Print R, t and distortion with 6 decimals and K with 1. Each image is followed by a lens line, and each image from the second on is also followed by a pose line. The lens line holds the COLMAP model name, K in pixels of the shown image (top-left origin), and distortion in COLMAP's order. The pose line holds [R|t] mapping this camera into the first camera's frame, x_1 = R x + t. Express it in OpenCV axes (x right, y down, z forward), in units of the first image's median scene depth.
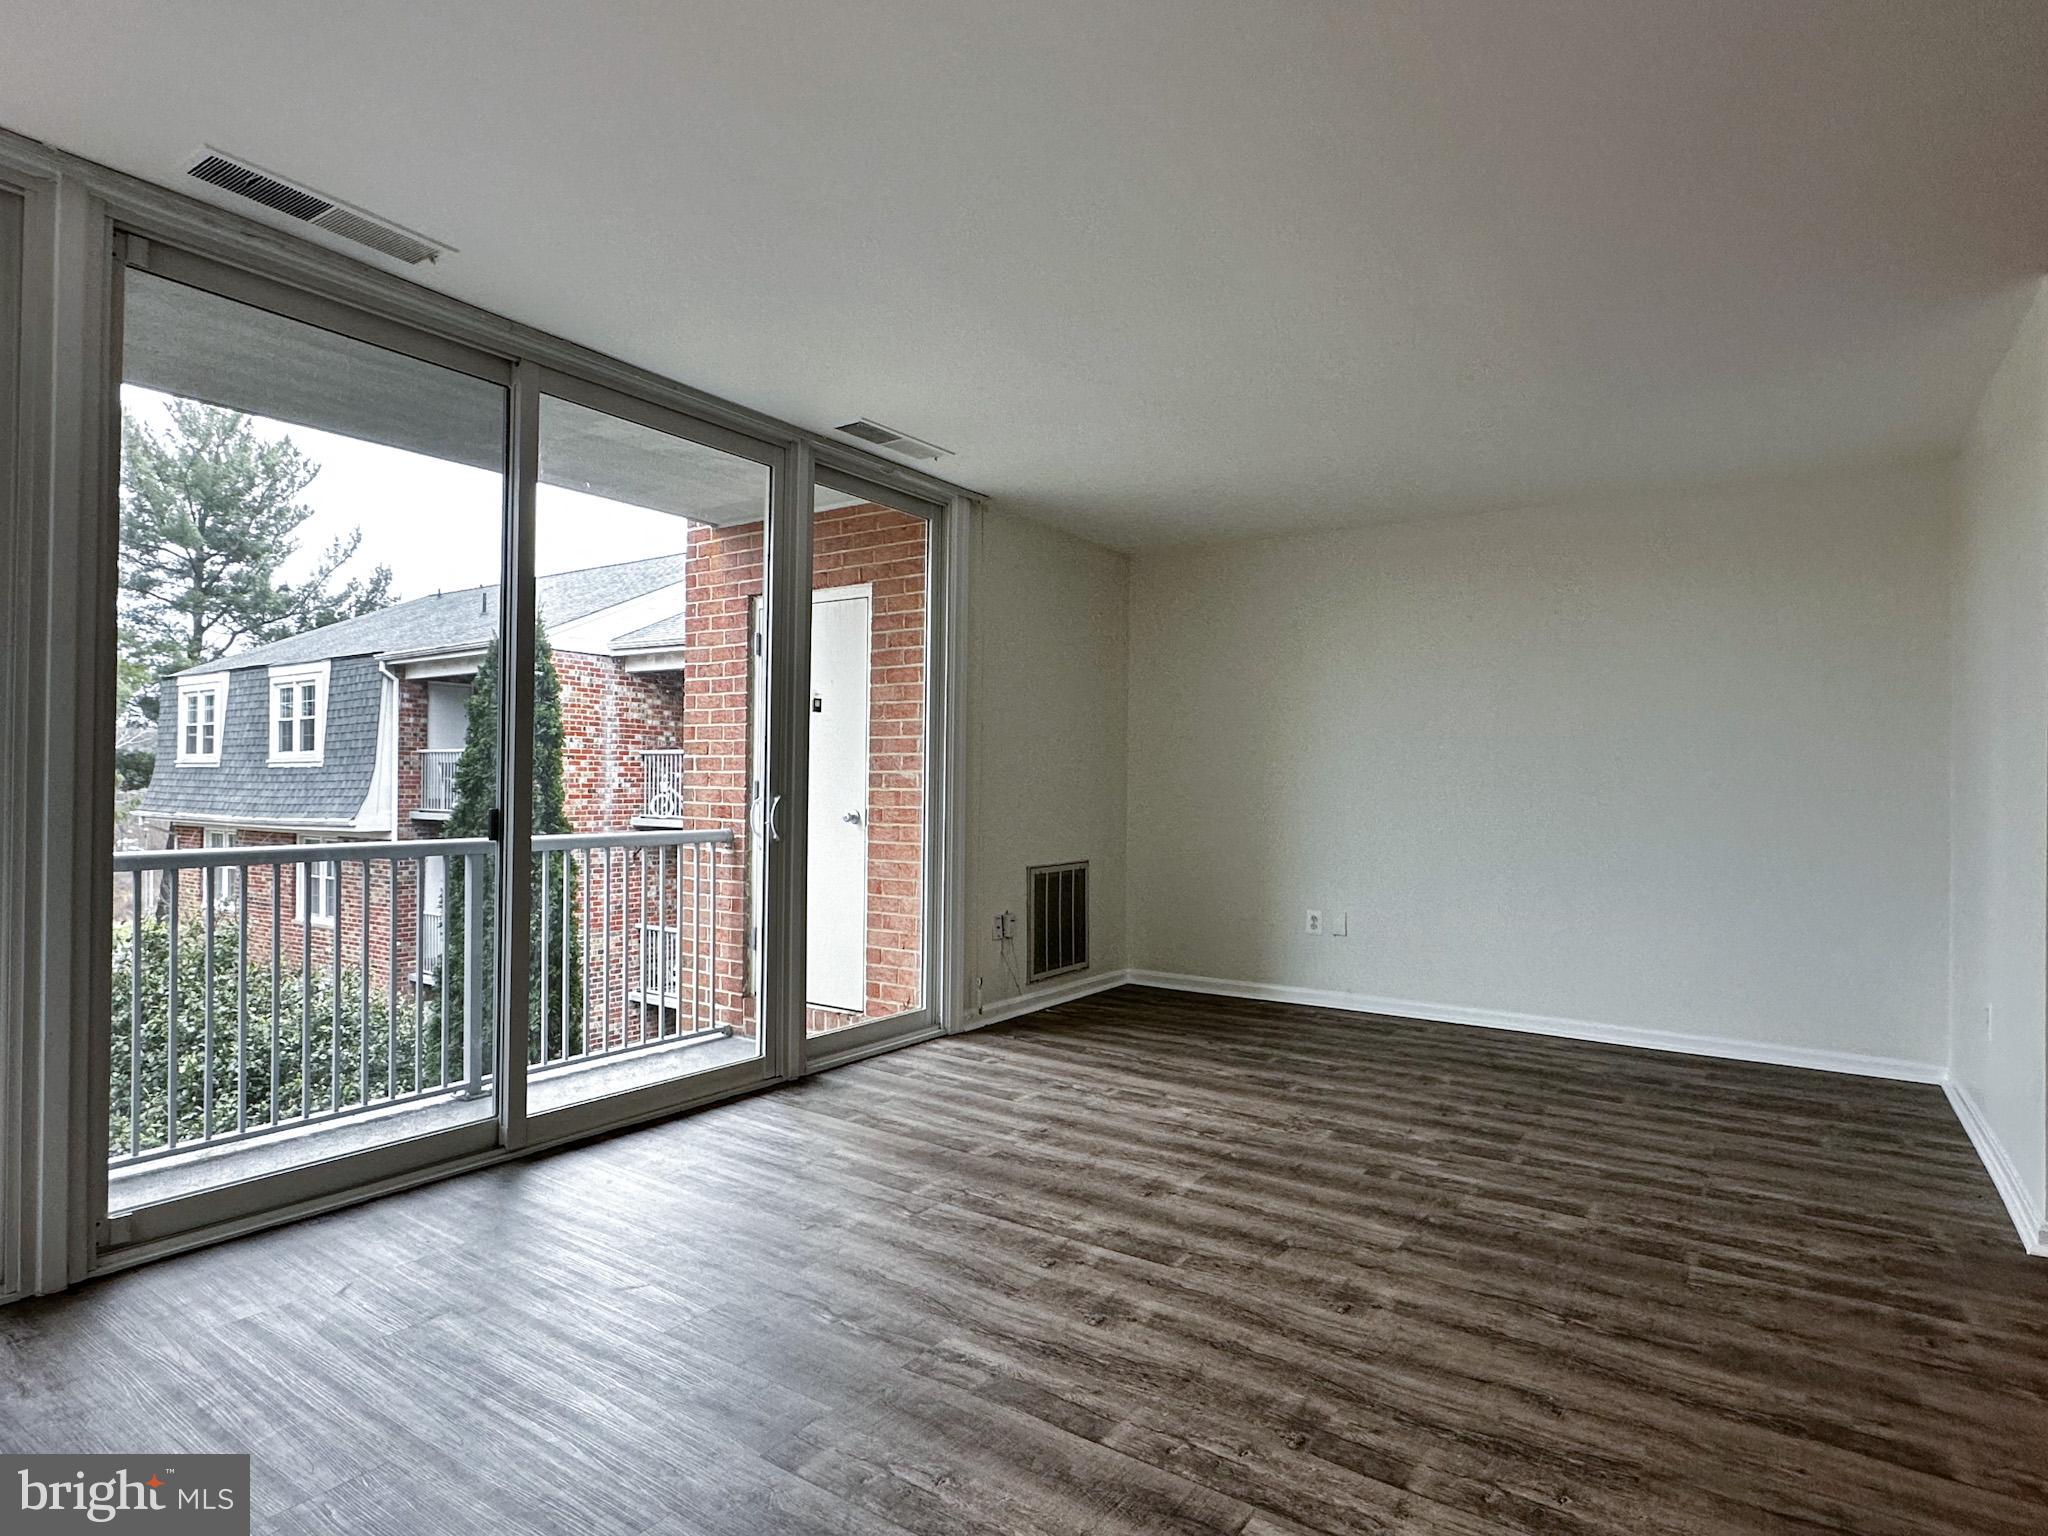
lens RADIAL K [[1115.8, 0, 1011.1], [0, 1115.8, 770.9], [0, 0, 1]] dist [-0.000138, 0.000222]
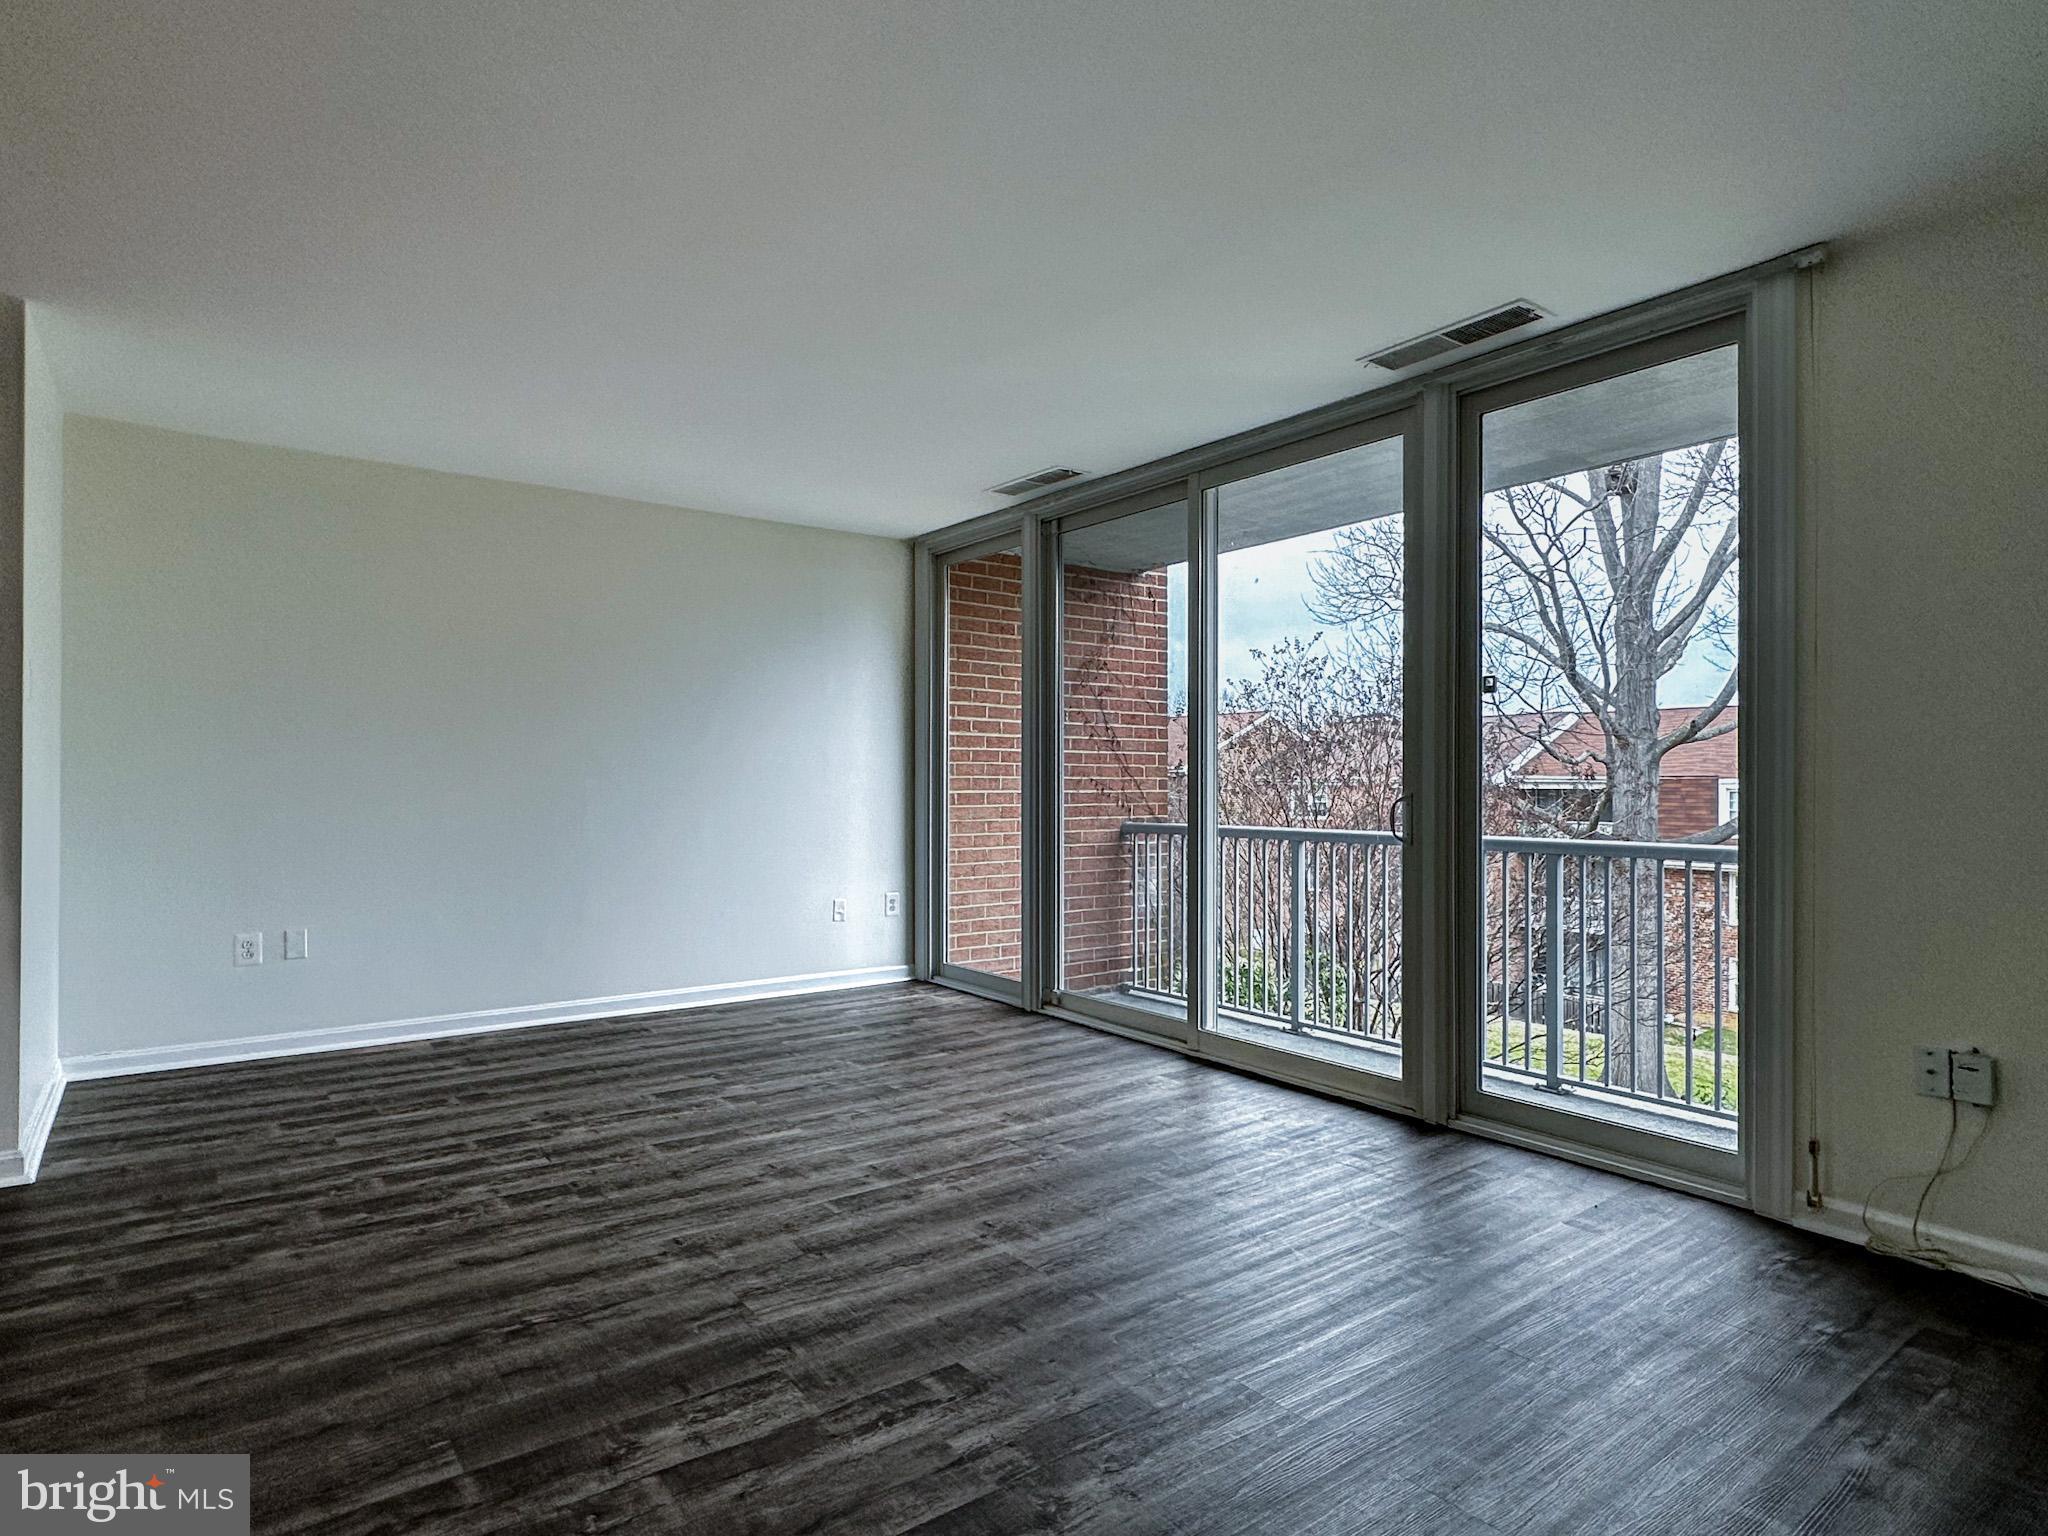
lens RADIAL K [[1115.8, 0, 1030.1], [0, 1115.8, 773.0], [0, 0, 1]] dist [-0.000138, 0.000222]
pose [[-0.313239, -0.018422, -0.949496, 1.035762], [0.006093, 0.999752, -0.021408, 0.030694], [0.949655, -0.012491, -0.313049, 1.388166]]
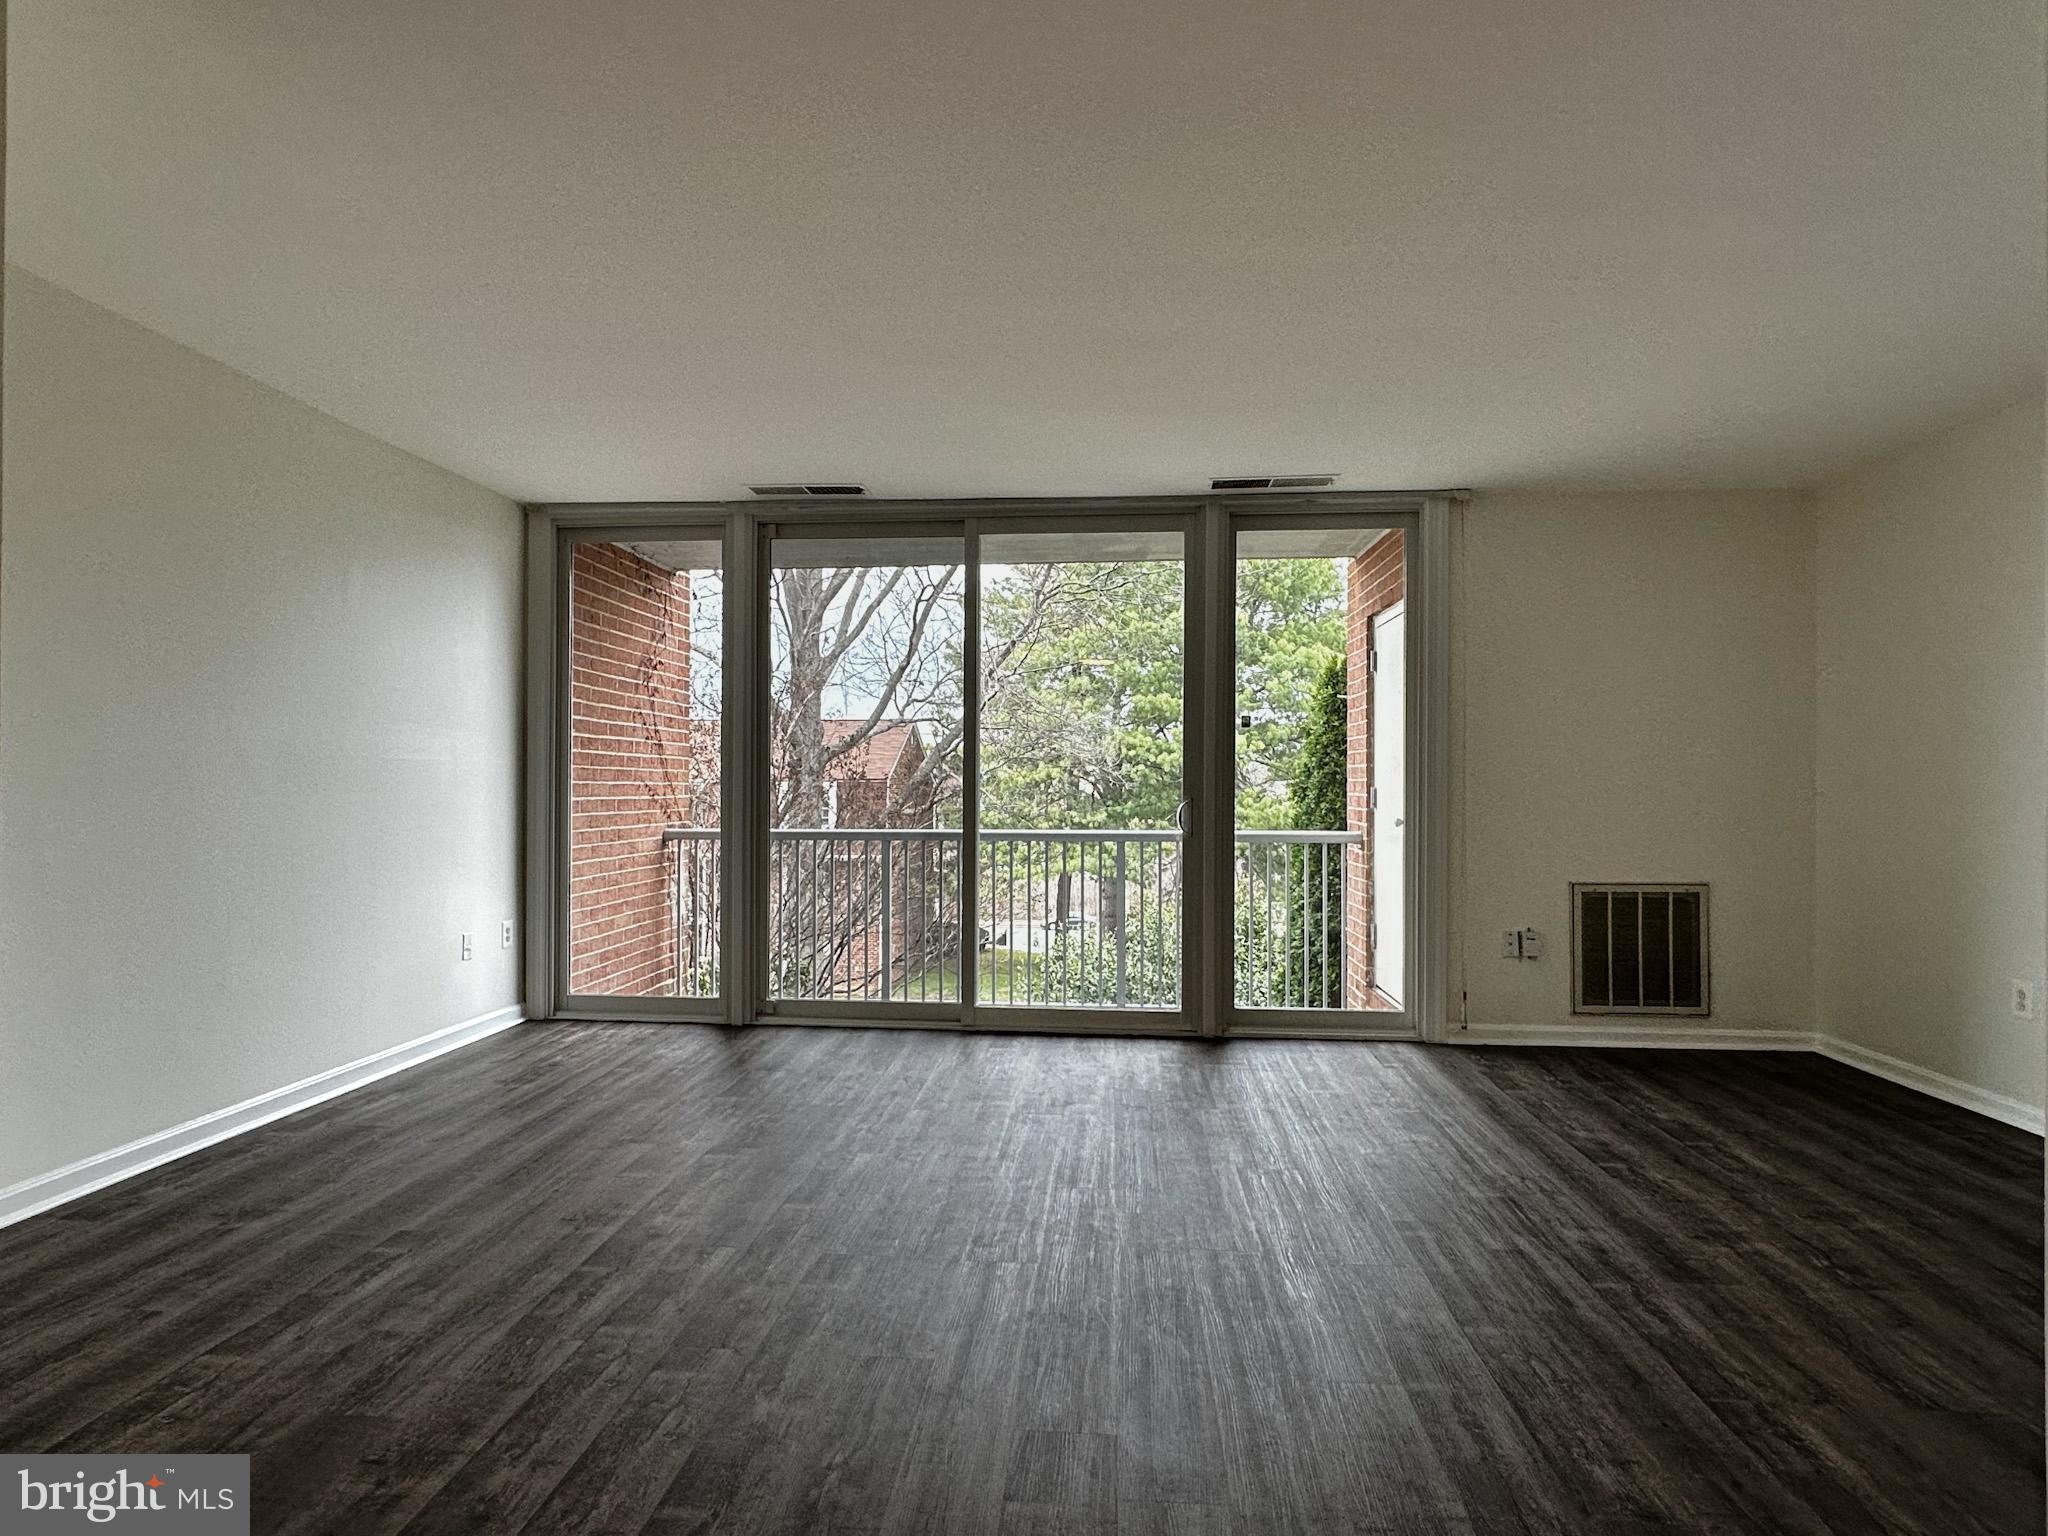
lens RADIAL K [[1115.8, 0, 1027.5], [0, 1115.8, 770.3], [0, 0, 1]] dist [-0.000138, 0.000222]
pose [[0.500188, -0.018063, -0.865728, 1.062319], [0.011684, 0.999832, -0.014110, 0.007116], [0.865838, -0.003057, 0.500315, 0.328955]]
